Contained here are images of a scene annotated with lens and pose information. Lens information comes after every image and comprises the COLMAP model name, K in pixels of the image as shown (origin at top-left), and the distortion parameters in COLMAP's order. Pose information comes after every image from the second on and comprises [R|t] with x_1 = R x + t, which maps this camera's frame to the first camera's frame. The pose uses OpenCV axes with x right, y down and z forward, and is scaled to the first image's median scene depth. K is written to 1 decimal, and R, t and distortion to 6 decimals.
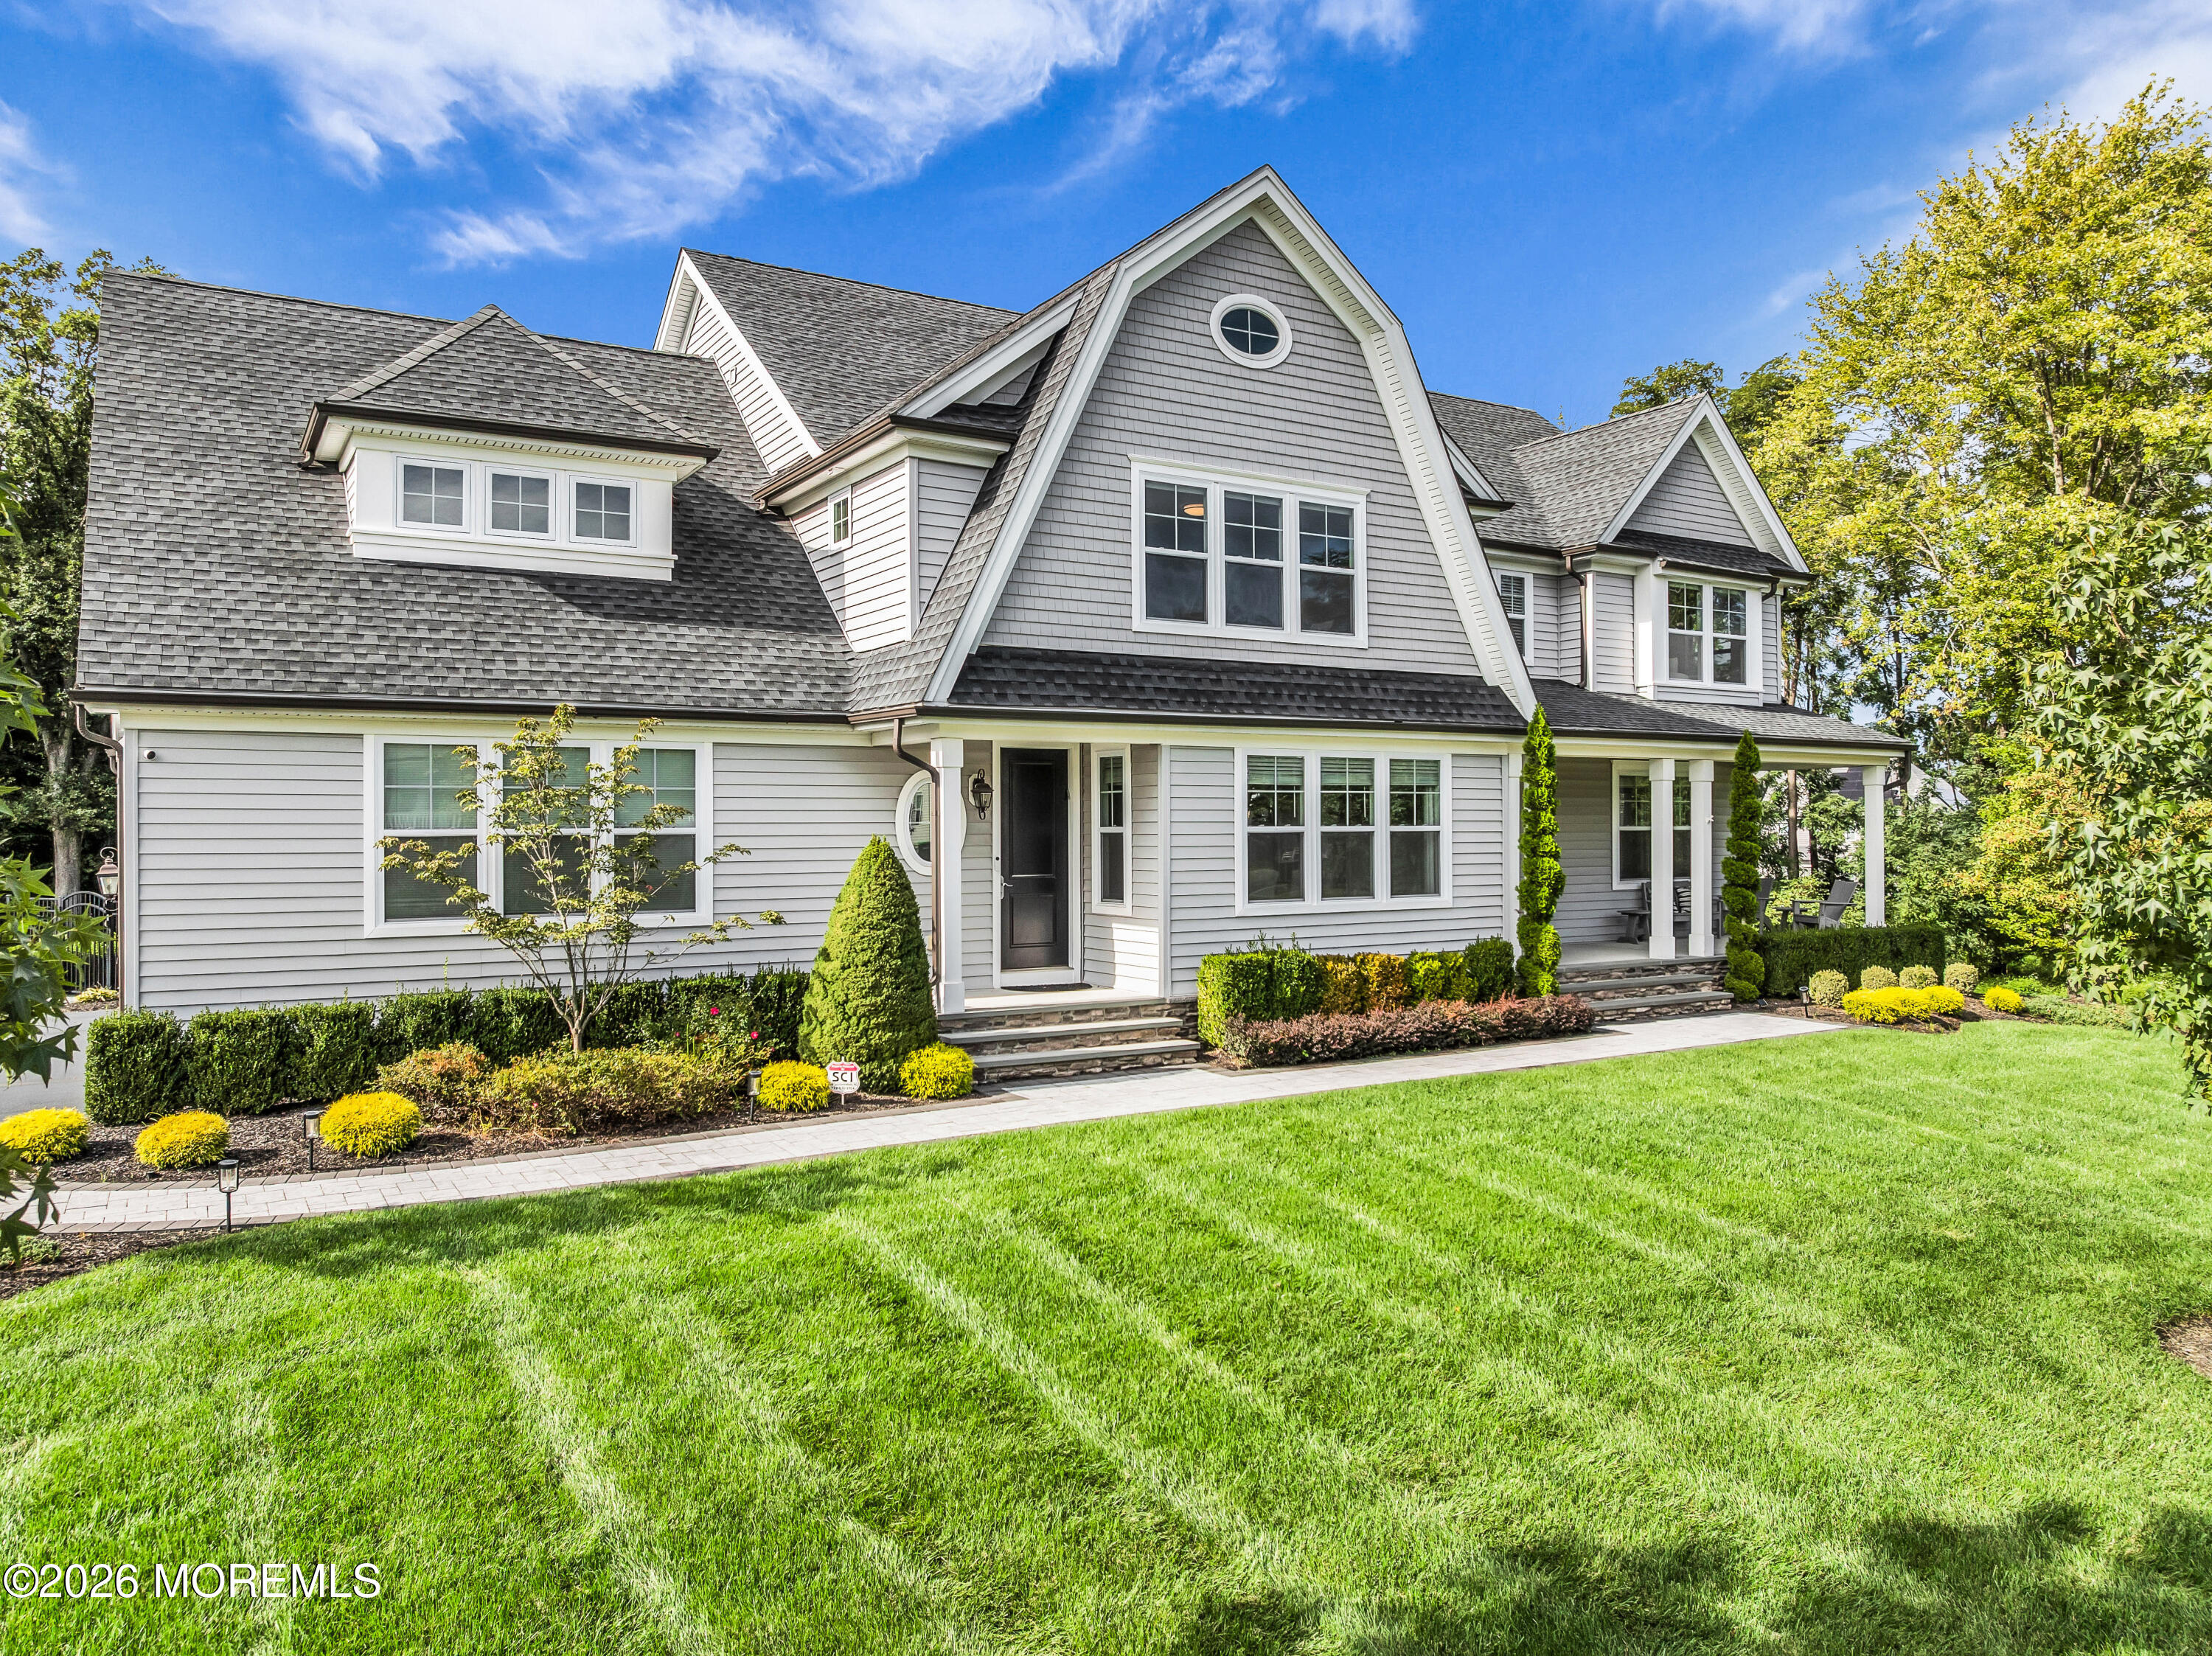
lens RADIAL K [[1548.2, 0, 1106.0], [0, 1548.2, 828.0], [0, 0, 1]] dist [-0.015050, -0.000382]
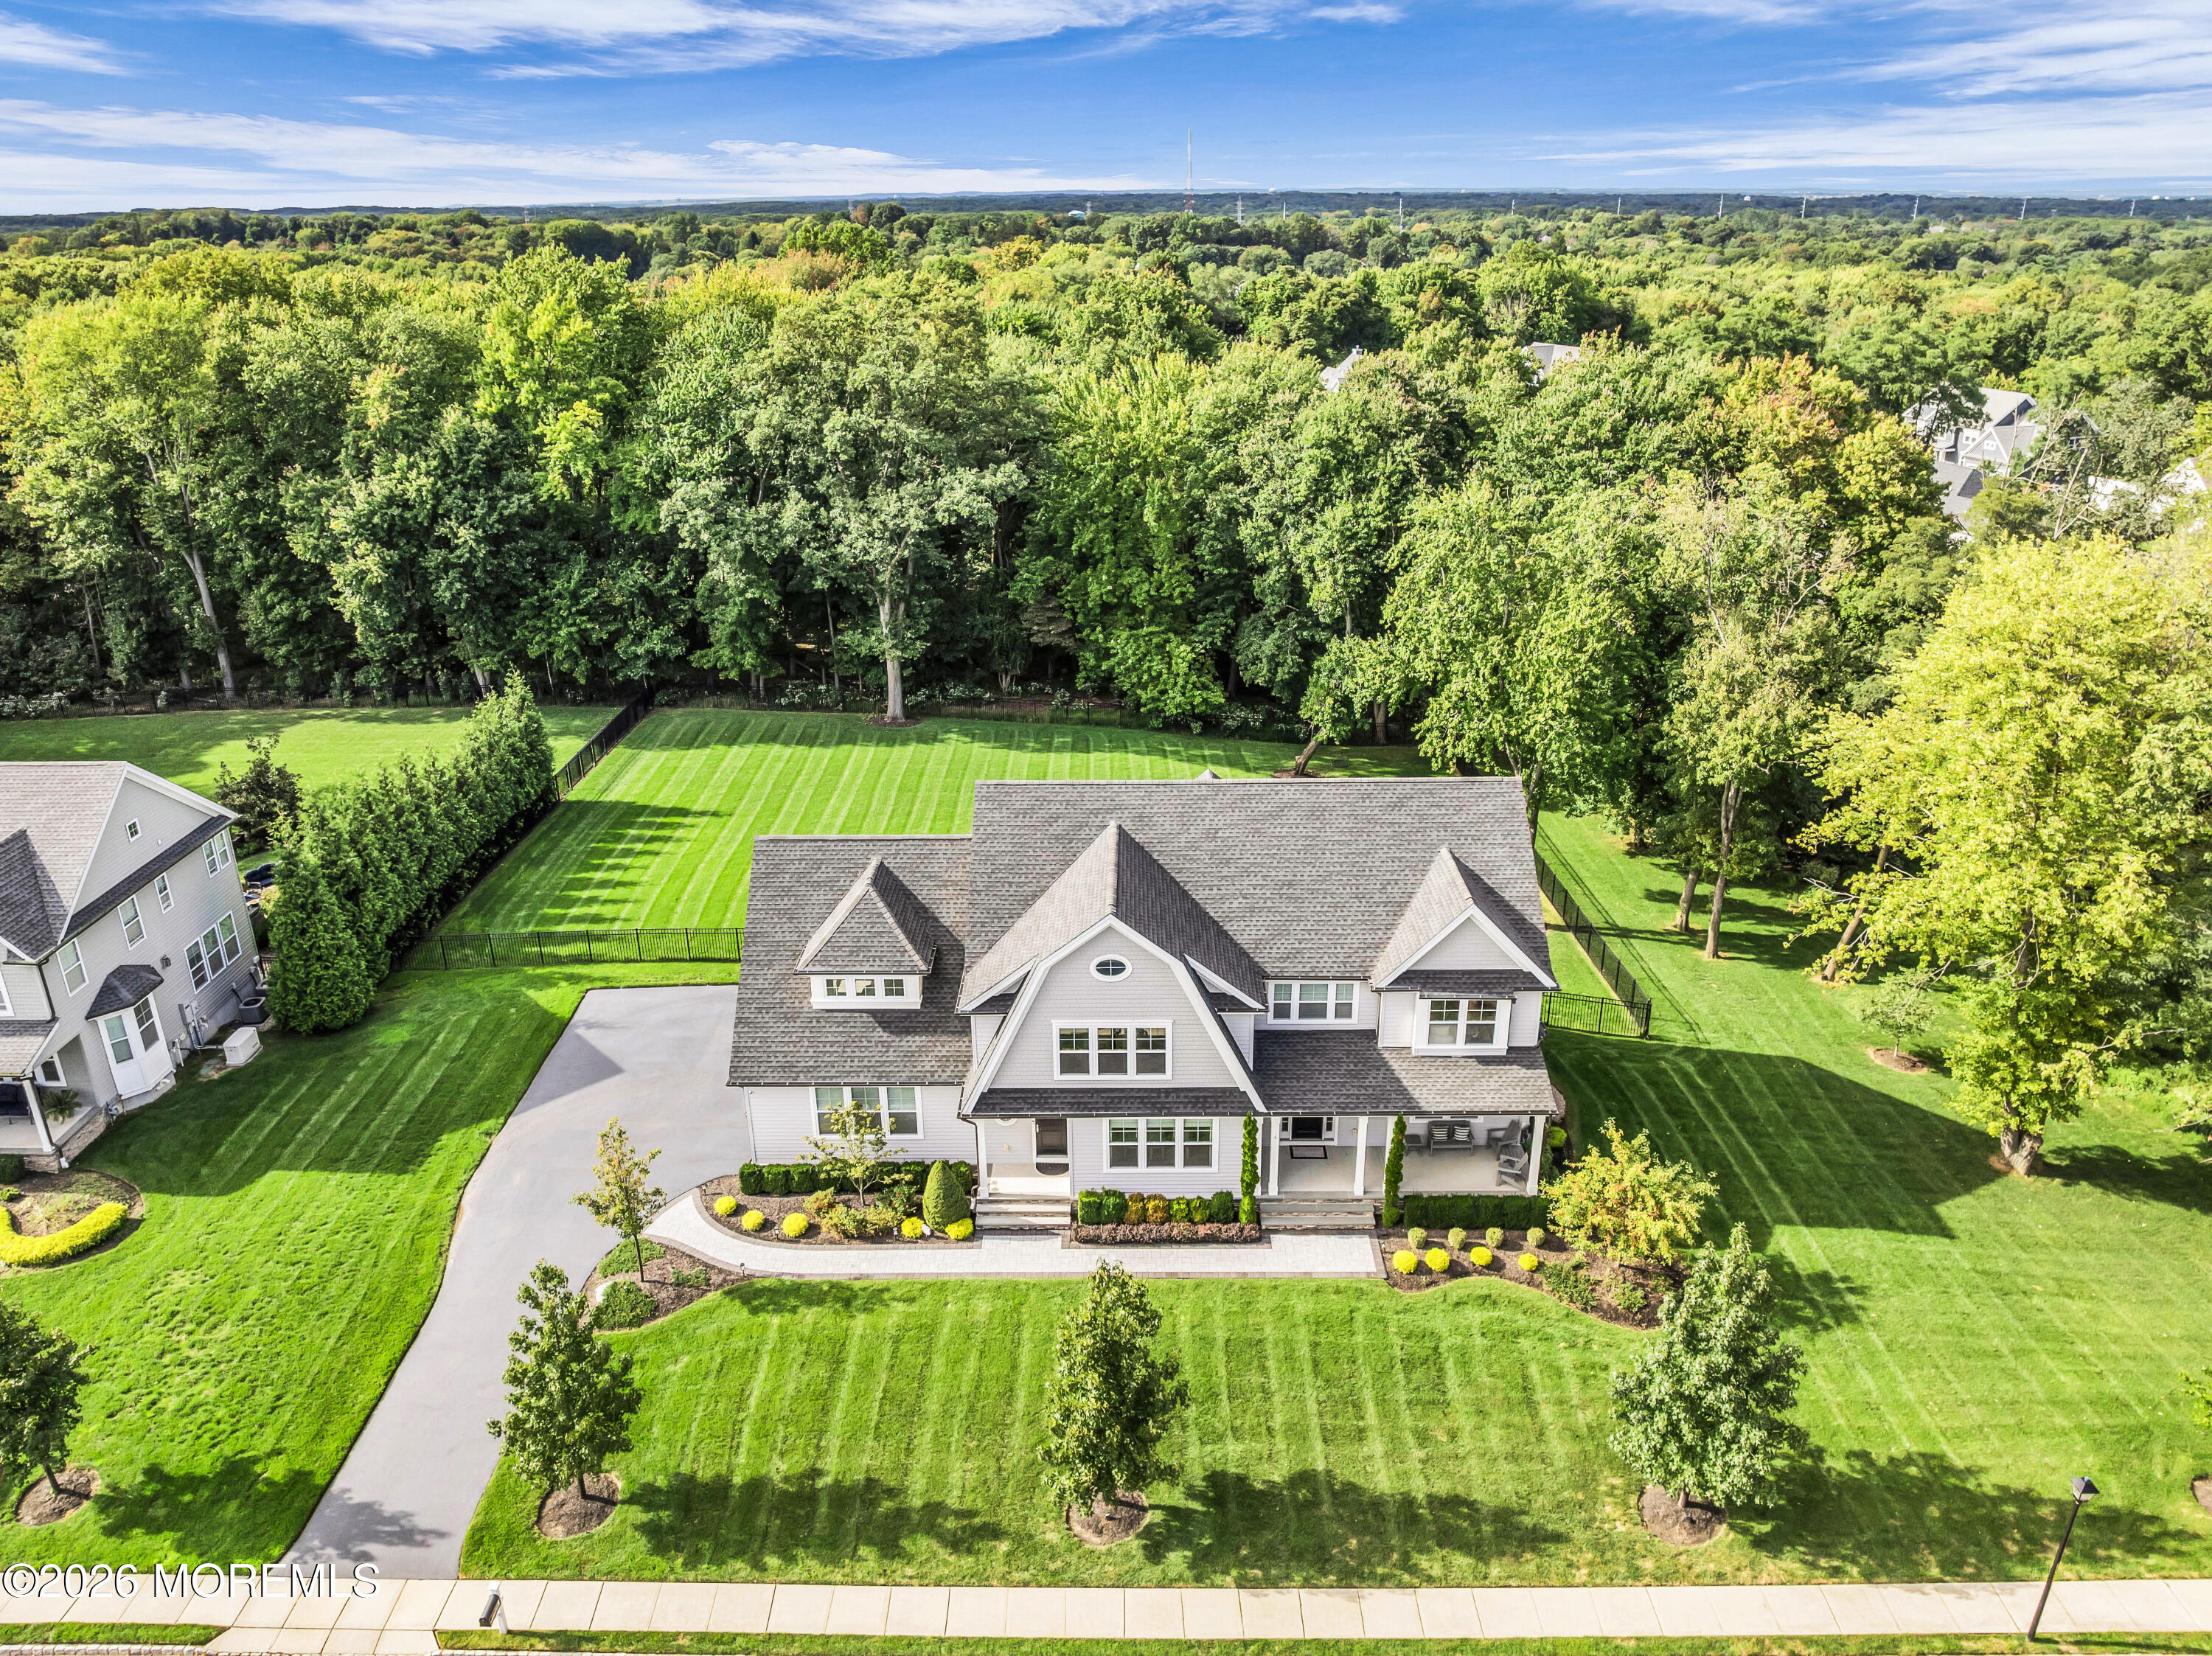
lens RADIAL K [[1519.4, 0, 1106.0], [0, 1519.4, 828.0], [0, 0, 1]] dist [-0.033906, -0.002729]
pose [[0.842813, 0.201169, -0.499197, 1.167247], [0.011220, 0.920750, 0.389992, -1.378567], [0.538090, -0.334291, 0.773763, -0.719960]]
